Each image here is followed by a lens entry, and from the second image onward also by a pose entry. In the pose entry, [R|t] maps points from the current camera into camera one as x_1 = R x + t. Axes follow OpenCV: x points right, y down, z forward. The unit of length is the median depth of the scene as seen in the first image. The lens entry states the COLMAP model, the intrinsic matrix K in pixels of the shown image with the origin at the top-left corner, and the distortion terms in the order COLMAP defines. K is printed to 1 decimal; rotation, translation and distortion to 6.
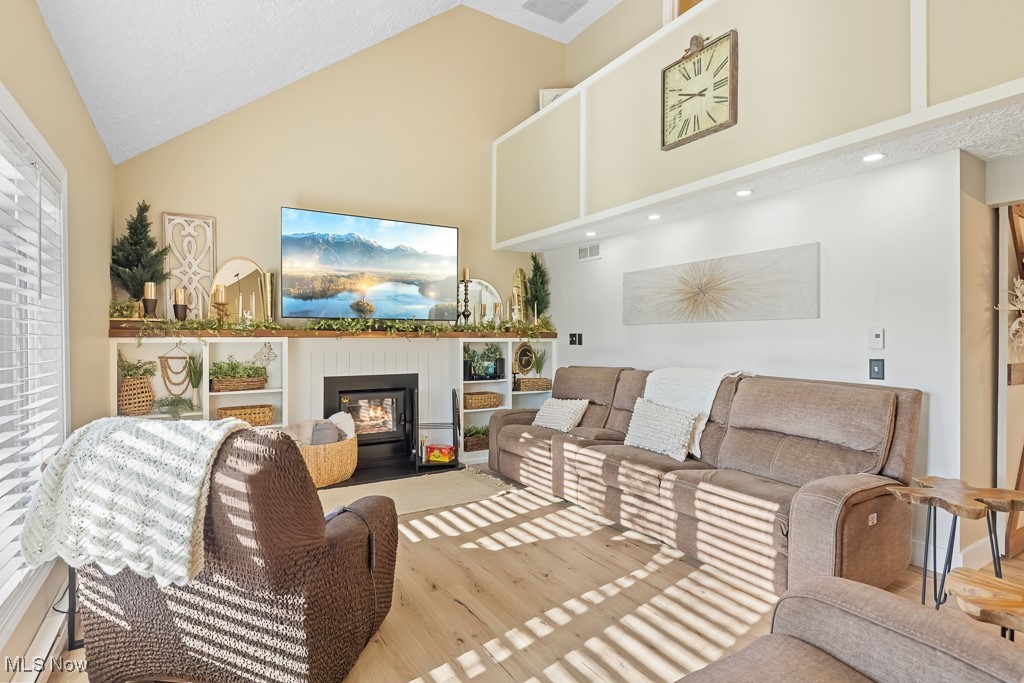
lens RADIAL K [[522.7, 0, 512.0], [0, 522.7, 341.5], [0, 0, 1]] dist [0.002311, 0.000790]
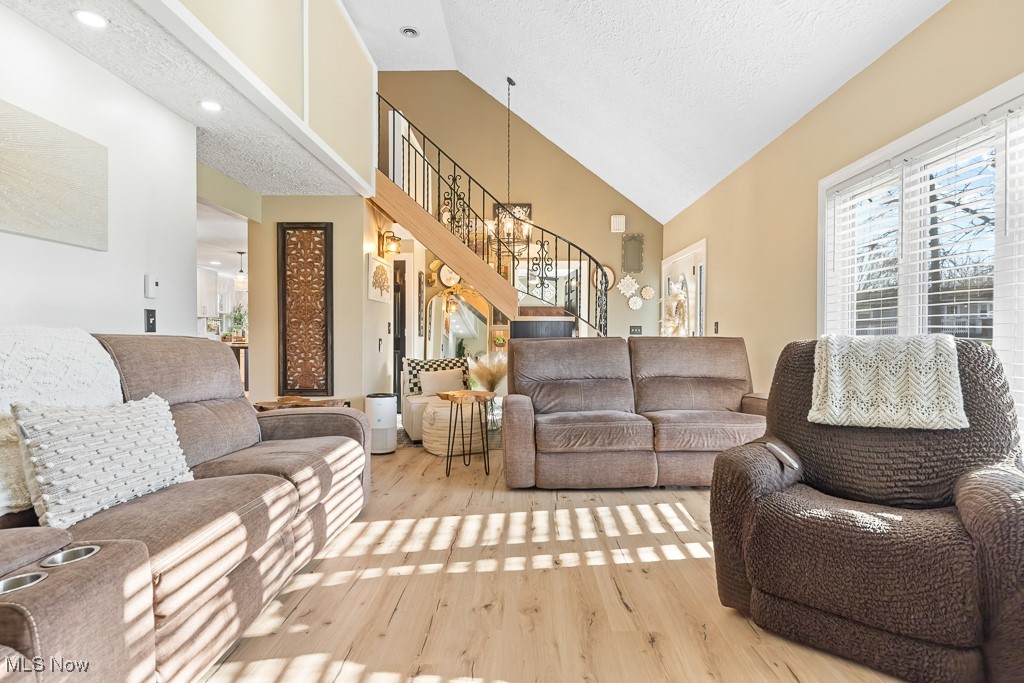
lens RADIAL K [[522.7, 0, 512.0], [0, 522.7, 341.5], [0, 0, 1]] dist [0.002311, 0.000790]
pose [[-0.847065, -0.015093, 0.531274, -0.131844], [-0.001570, 0.999663, 0.025897, 0.028017], [-0.531486, 0.021102, -0.846804, 0.630757]]
